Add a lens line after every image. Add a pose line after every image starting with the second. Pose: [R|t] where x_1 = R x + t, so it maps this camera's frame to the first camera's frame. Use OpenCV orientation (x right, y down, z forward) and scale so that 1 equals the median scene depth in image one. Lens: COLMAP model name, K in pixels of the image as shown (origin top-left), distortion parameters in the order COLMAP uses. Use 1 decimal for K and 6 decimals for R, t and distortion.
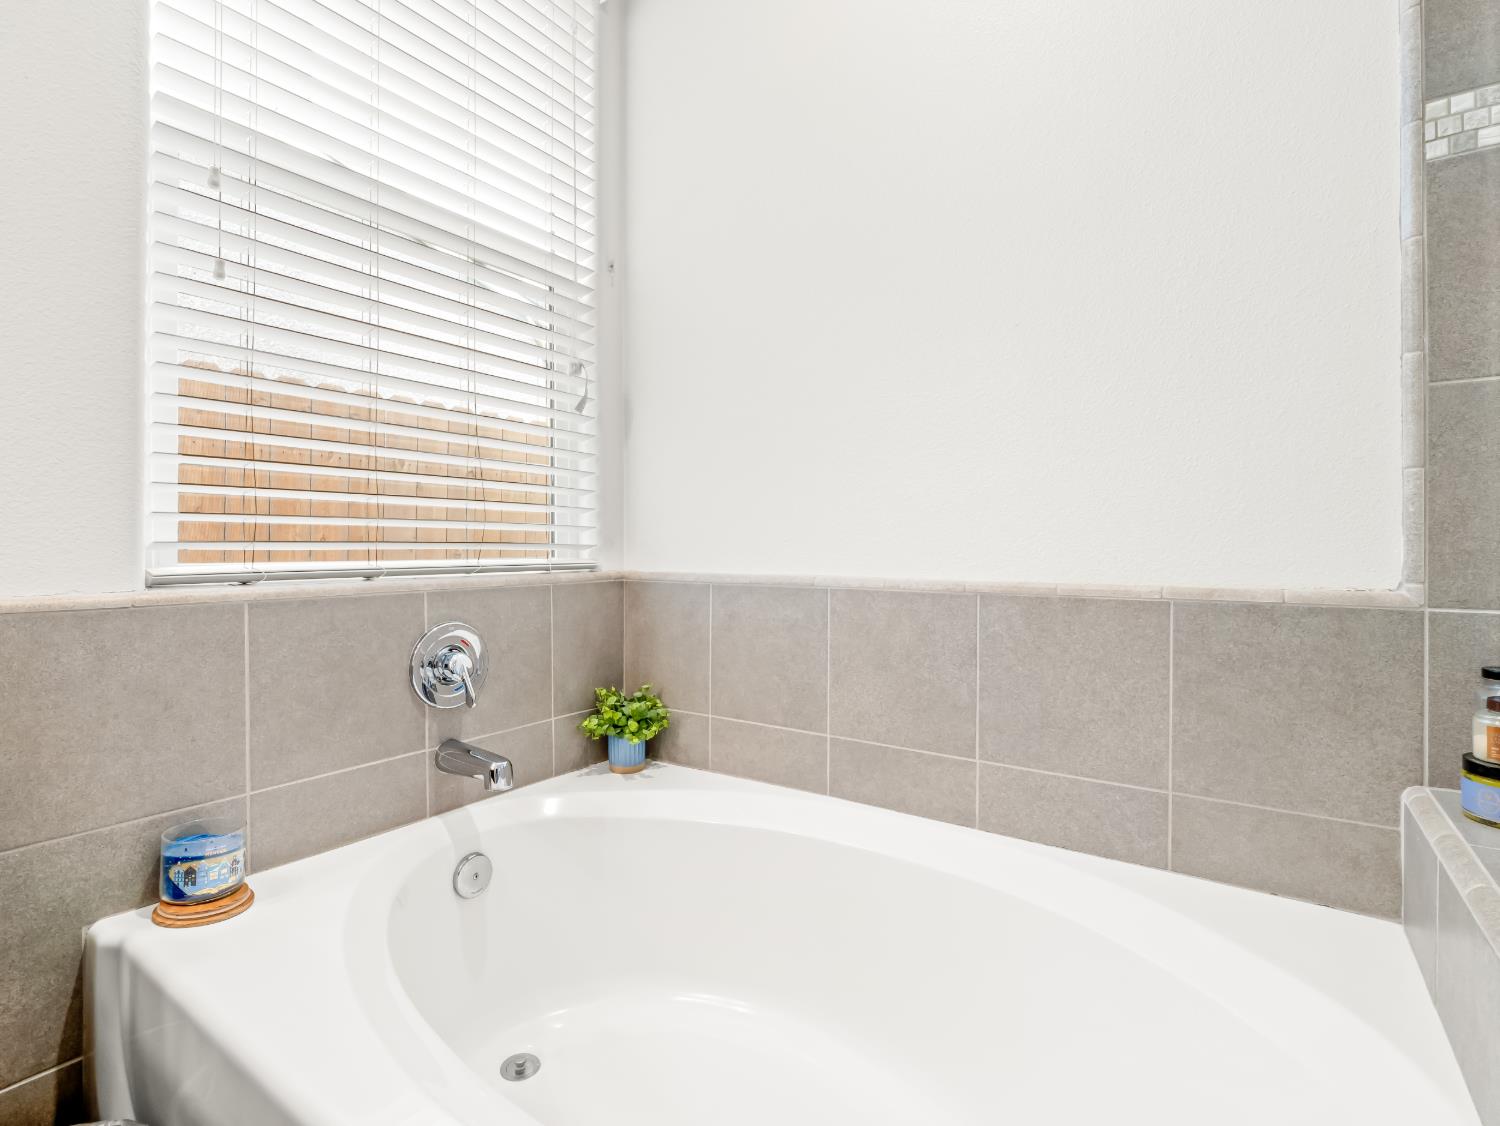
lens RADIAL K [[725.9, 0, 759.8], [0, 725.9, 549.5], [0, 0, 1]] dist [-0.004512, -0.002363]
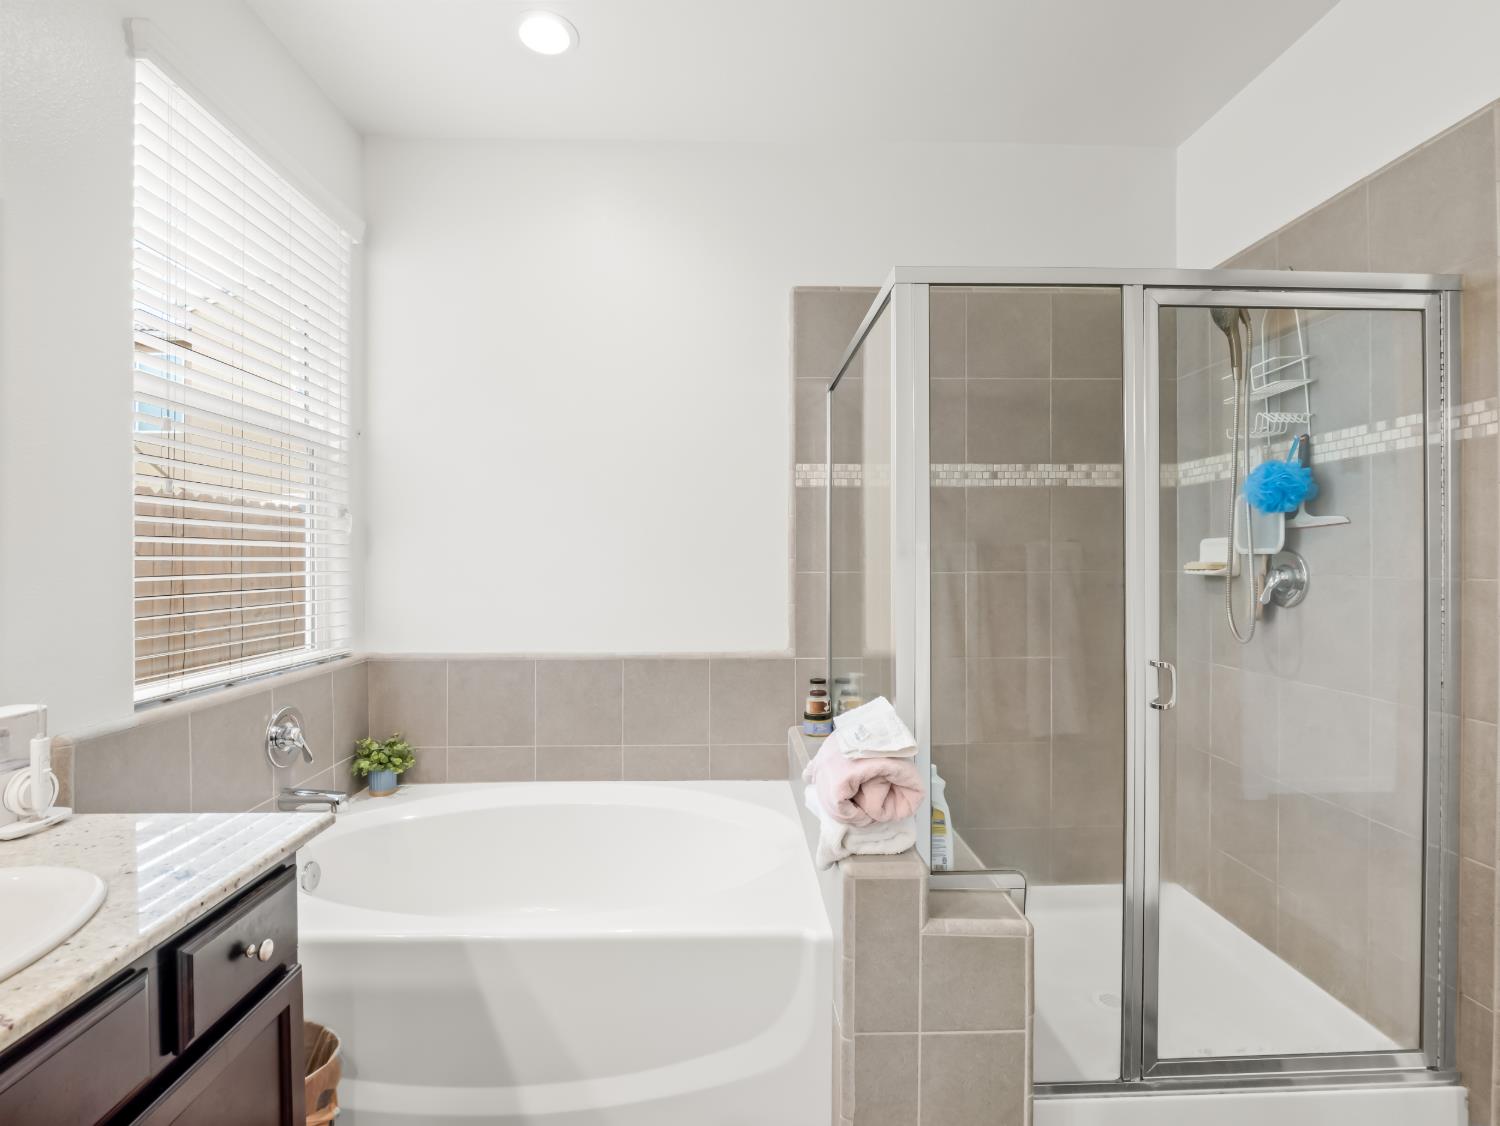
lens RADIAL K [[725.9, 0, 752.2], [0, 725.9, 564.9], [0, 0, 1]] dist [-0.004512, -0.002363]
pose [[0.803487, -0.007391, 0.595277, -0.502417], [0.001573, 0.999946, 0.010293, -0.185670], [-0.595321, -0.007334, 0.803455, -0.667846]]
